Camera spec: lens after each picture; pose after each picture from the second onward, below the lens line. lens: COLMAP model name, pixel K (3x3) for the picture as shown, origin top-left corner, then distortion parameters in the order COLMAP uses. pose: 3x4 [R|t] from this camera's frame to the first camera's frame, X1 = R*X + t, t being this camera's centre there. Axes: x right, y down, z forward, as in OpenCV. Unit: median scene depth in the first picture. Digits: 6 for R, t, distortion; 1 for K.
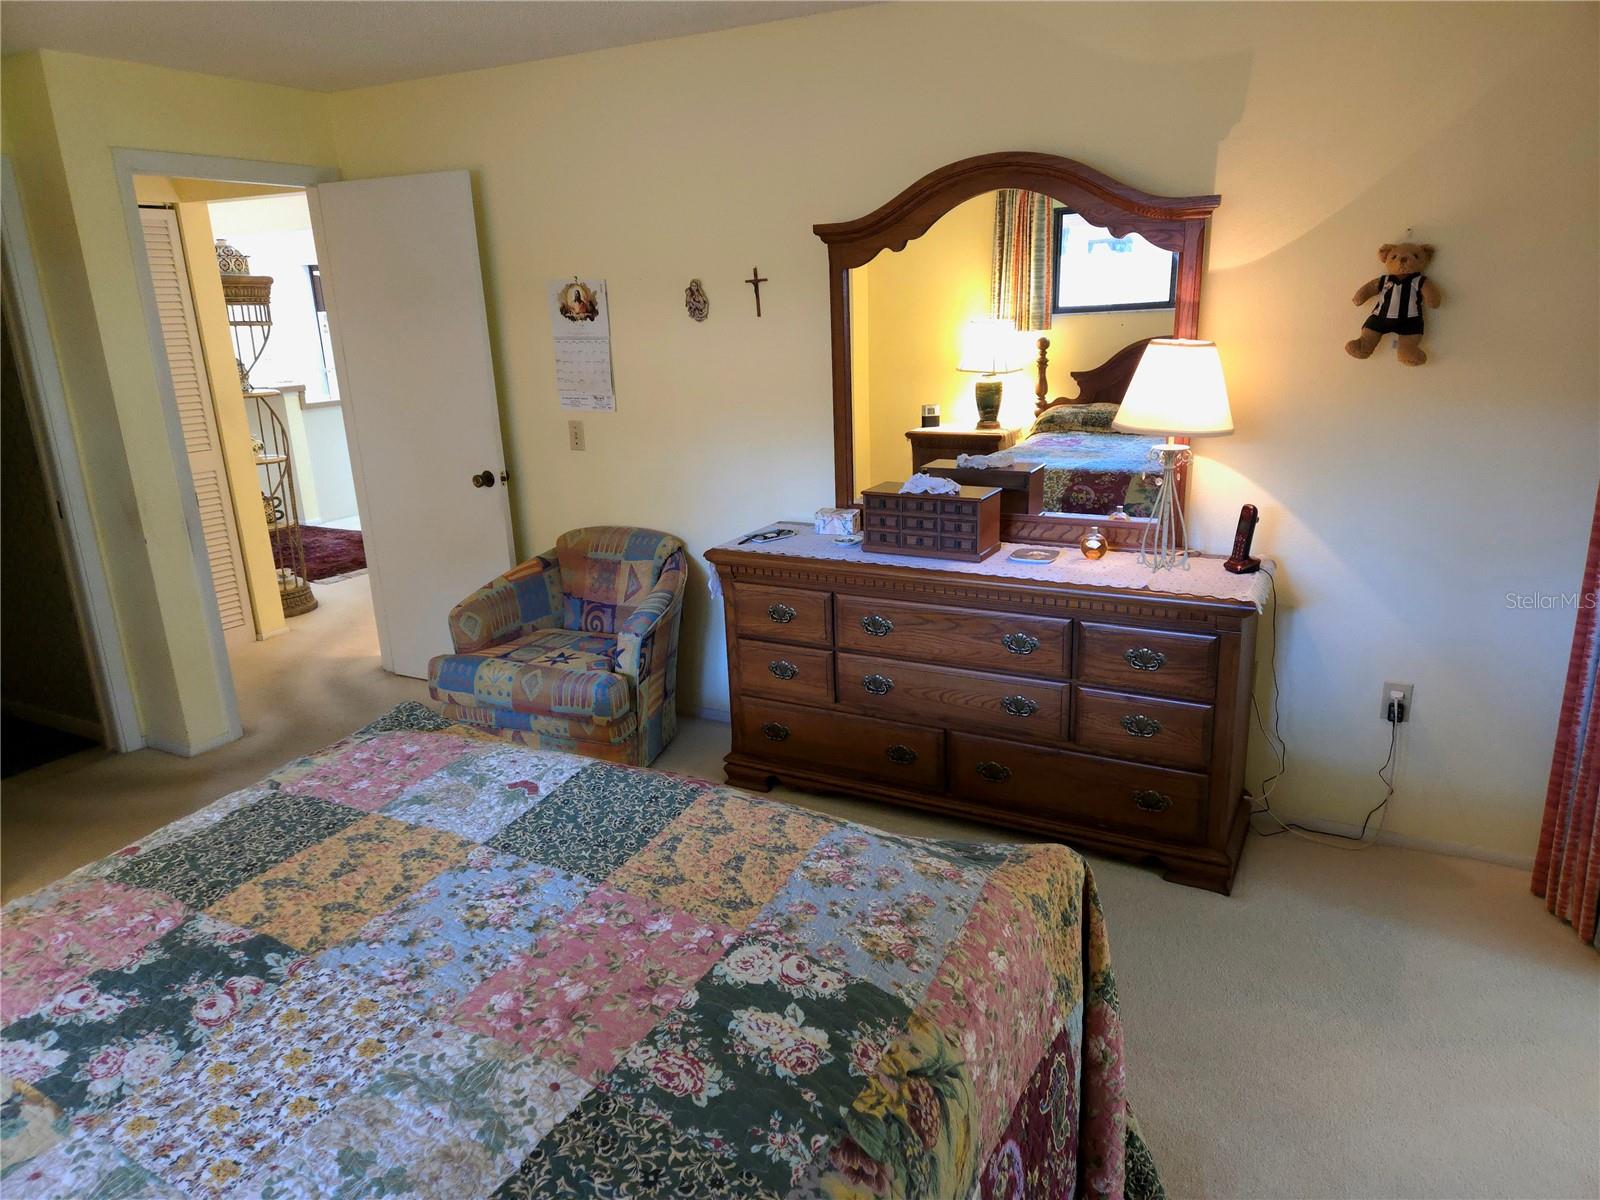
lens RADIAL K [[1062.9, 0, 804.4], [0, 1062.9, 601.6], [0, 0, 1]] dist [0.078185, -0.066970]
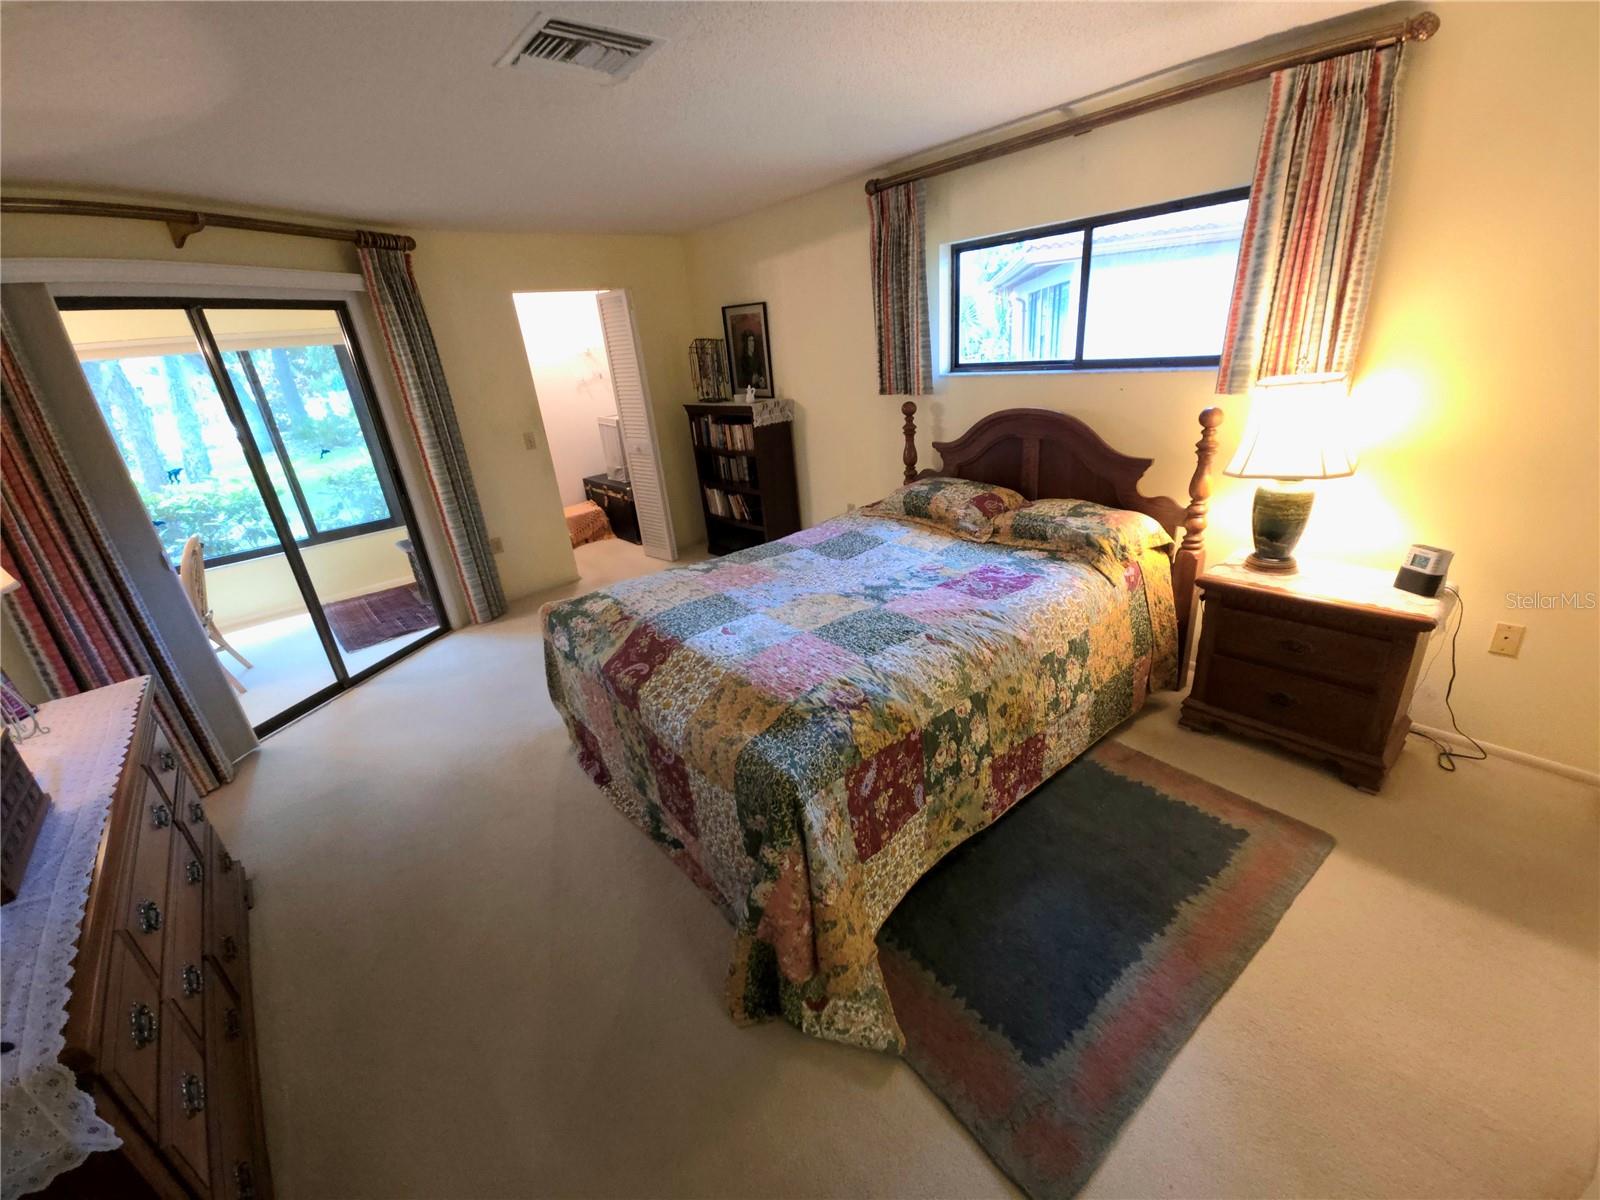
lens RADIAL K [[648.6, 0, 802.7], [0, 648.6, 599.8], [0, 0, 1]] dist [0.011637, -0.007427]
pose [[-0.929398, -0.027642, 0.368043, -0.952023], [0.209721, 0.781008, 0.588255, -0.589015], [-0.303705, 0.623909, -0.720070, 2.101046]]
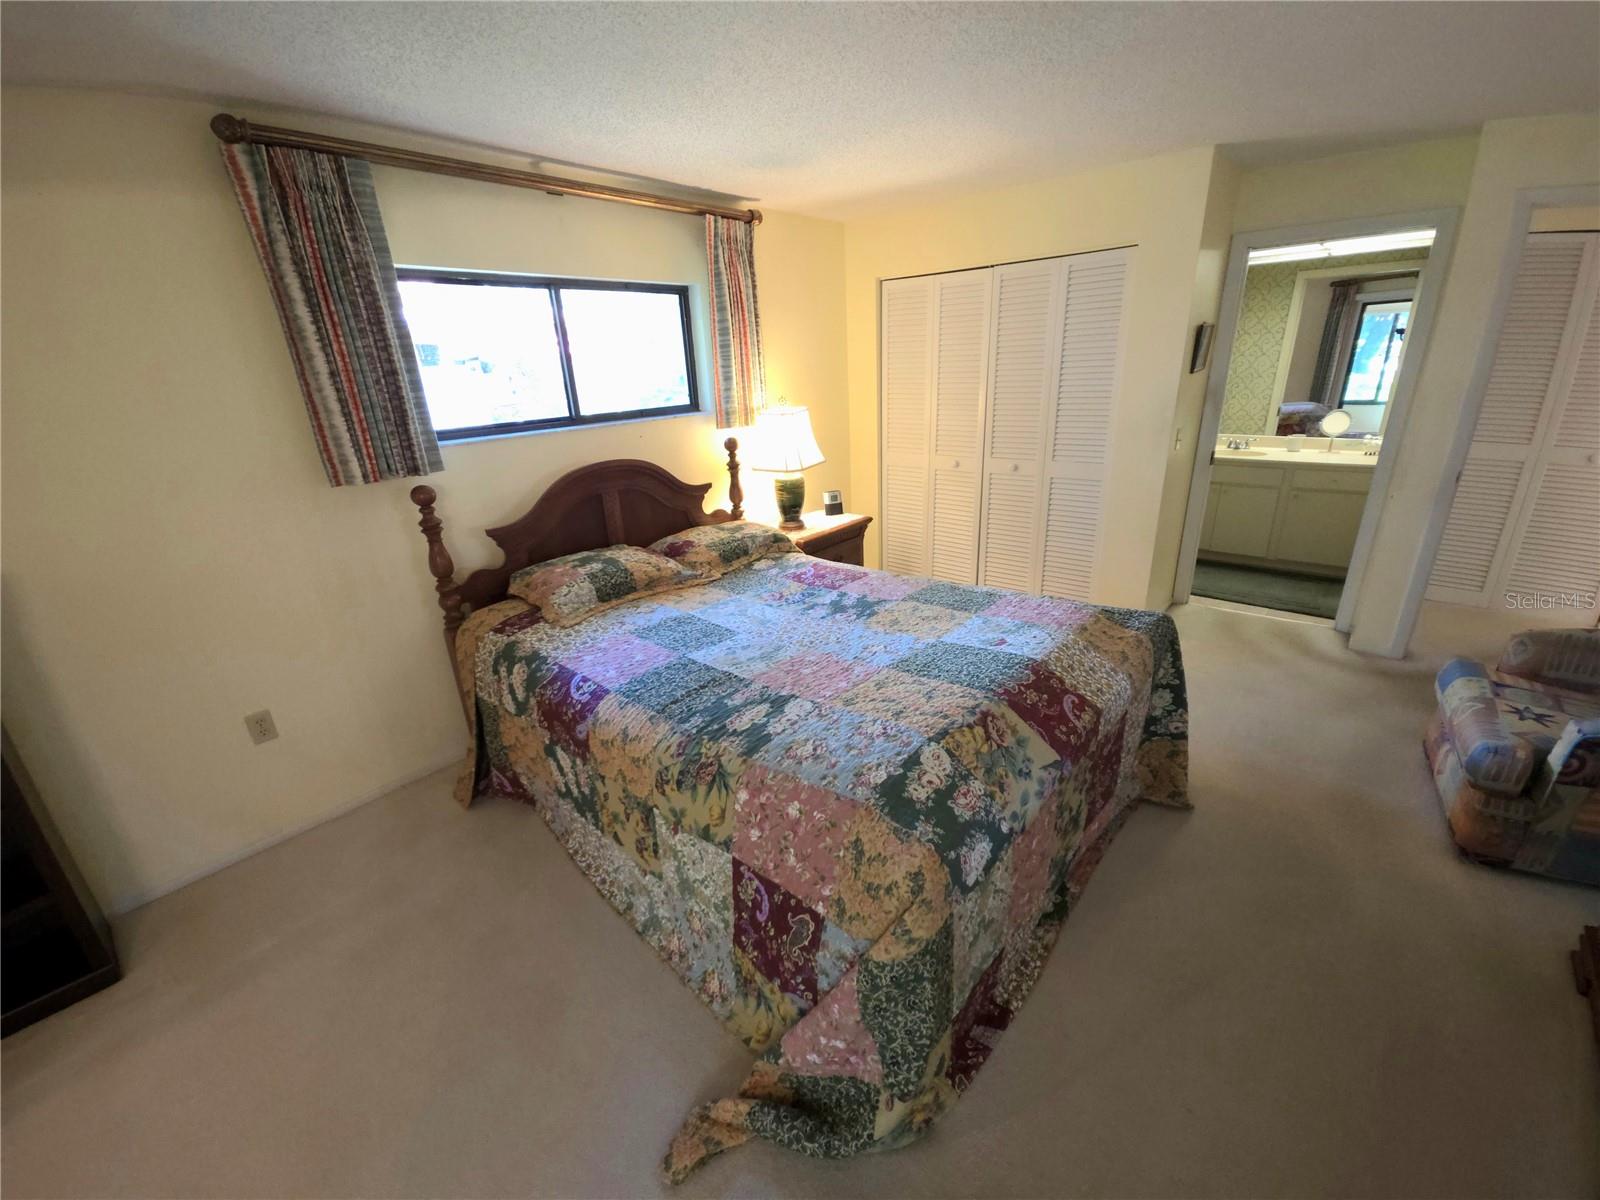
lens RADIAL K [[648.6, 0, 805.3], [0, 648.6, 597.6], [0, 0, 1]] dist [0.011637, -0.007427]
pose [[-0.212879, 0.378206, -0.900912, 0.858751], [-0.218276, 0.880336, 0.421145, -0.311867], [0.952385, 0.286301, -0.104852, 0.979416]]
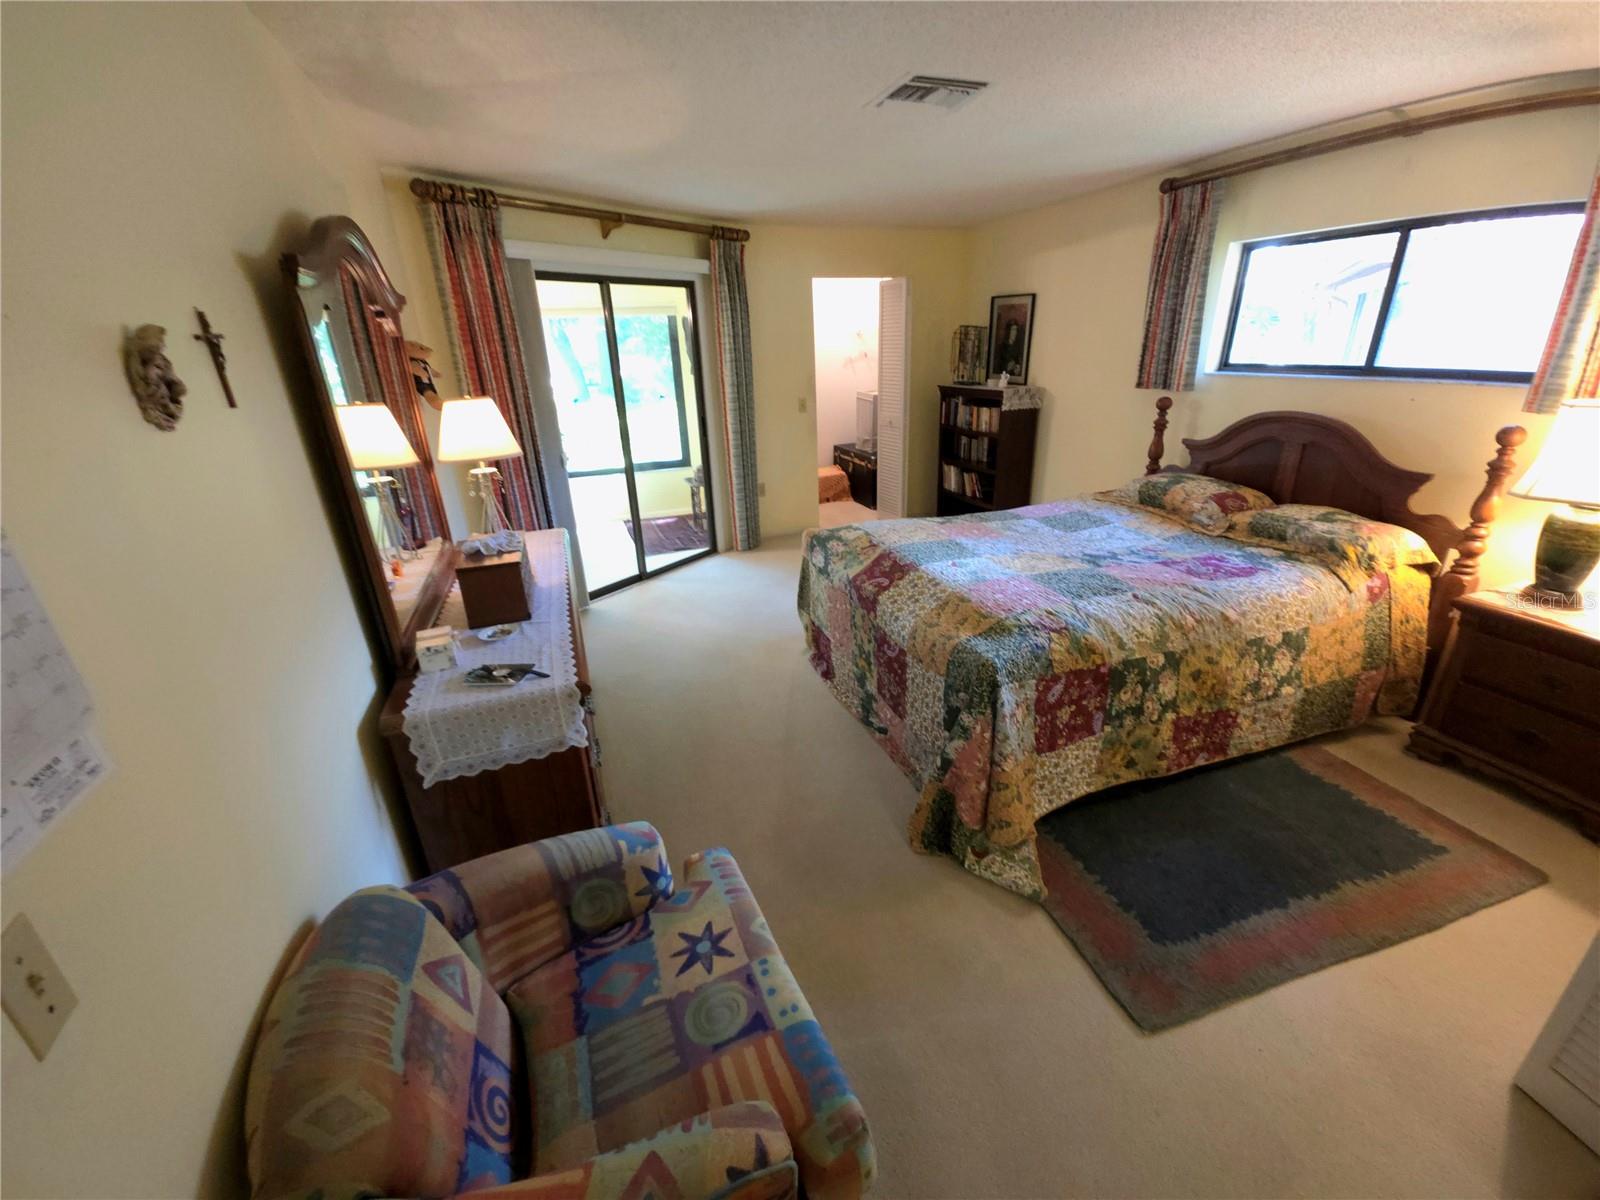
lens RADIAL K [[648.6, 0, 801.2], [0, 648.6, 599.3], [0, 0, 1]] dist [0.011637, -0.007427]
pose [[-0.751302, -0.190772, 0.631784, -1.071347], [0.239210, 0.813492, 0.530103, -0.670783], [-0.615080, 0.549397, -0.565543, 2.433180]]
